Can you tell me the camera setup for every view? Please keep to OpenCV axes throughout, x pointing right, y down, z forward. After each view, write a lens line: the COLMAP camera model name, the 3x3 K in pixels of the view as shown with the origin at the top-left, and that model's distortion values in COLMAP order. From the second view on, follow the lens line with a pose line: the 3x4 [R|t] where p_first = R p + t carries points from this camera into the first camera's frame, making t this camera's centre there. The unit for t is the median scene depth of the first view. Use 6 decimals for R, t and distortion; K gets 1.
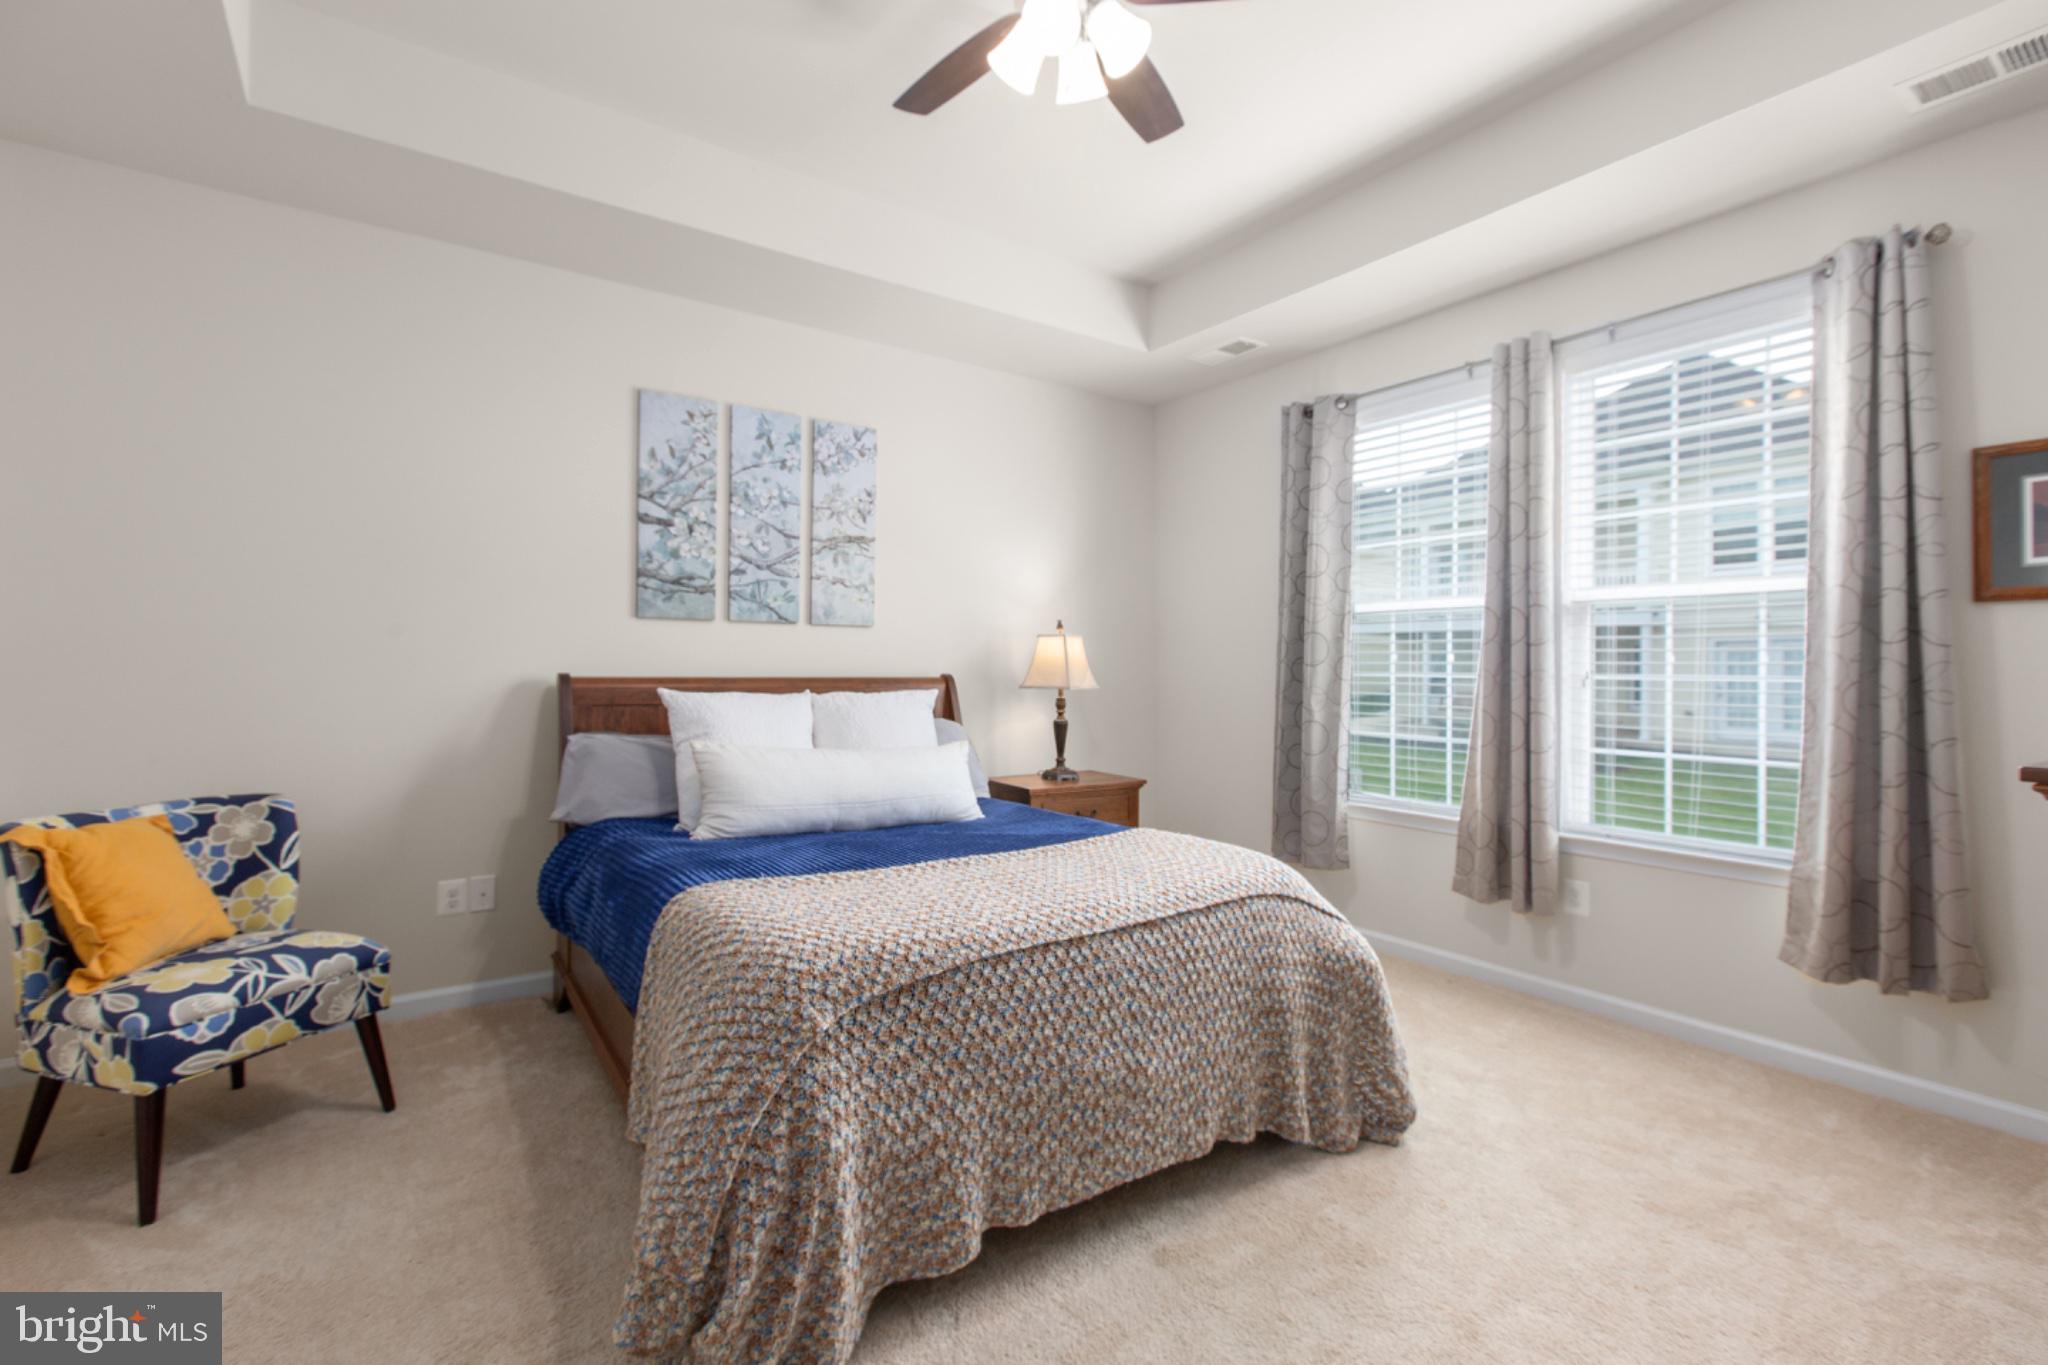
lens RADIAL K [[909.9, 0, 1021.1], [0, 909.9, 662.0], [0, 0, 1]] dist [0.005462, -0.001973]
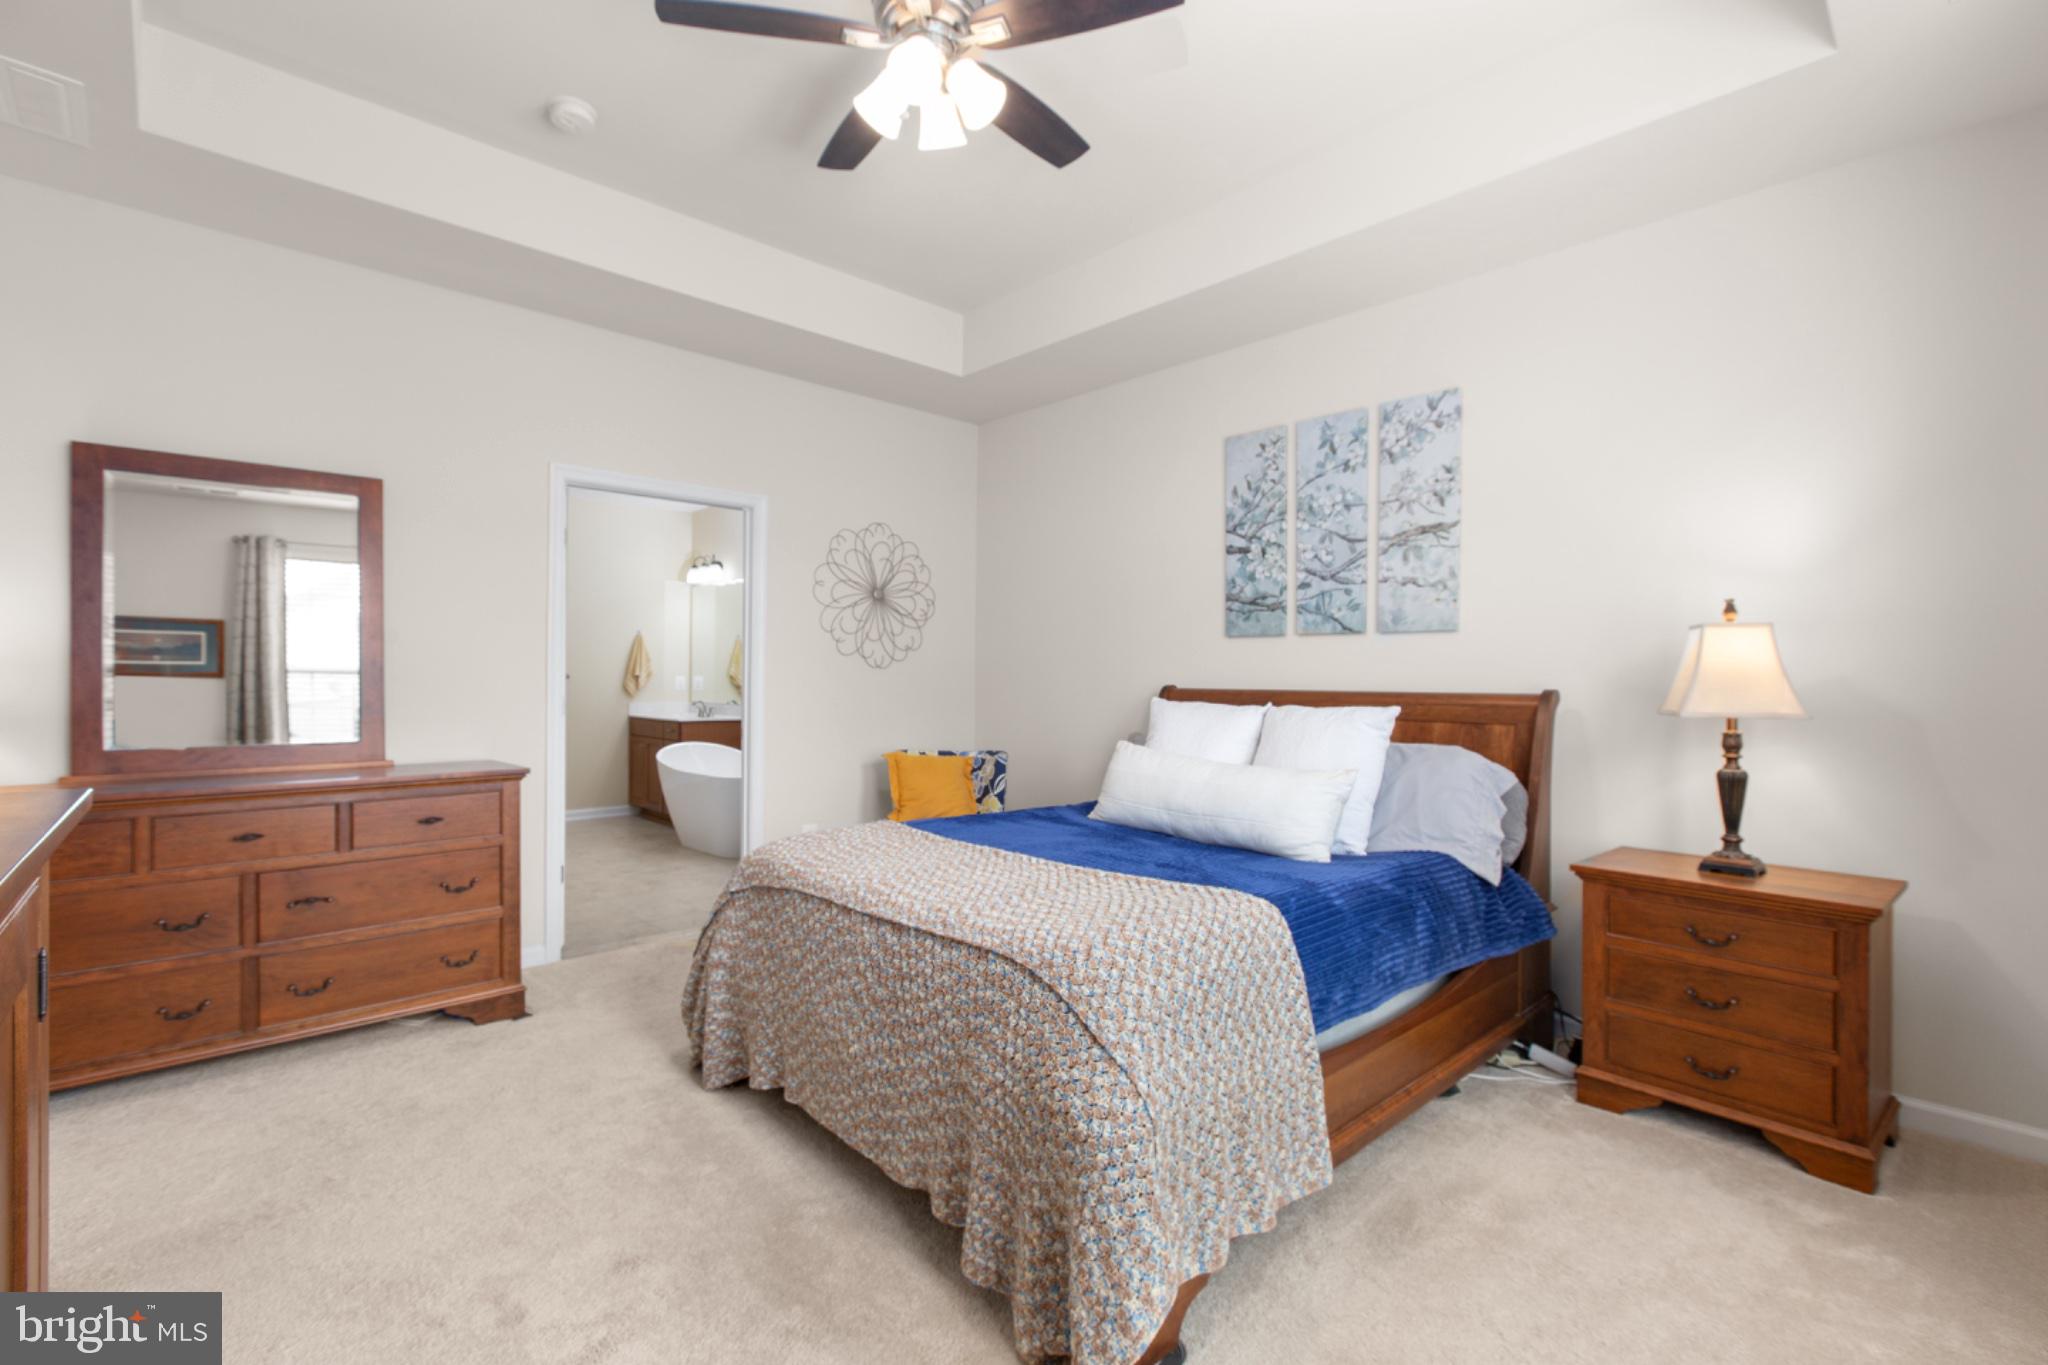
lens RADIAL K [[916.5, 0, 1021.9], [0, 916.5, 671.6], [0, 0, 1]] dist [0.001851, 0.000257]
pose [[0.147774, -0.012960, -0.988936, 0.636402], [-0.000473, 0.999913, -0.013174, 0.009354], [0.989021, 0.002415, 0.147755, 0.533790]]
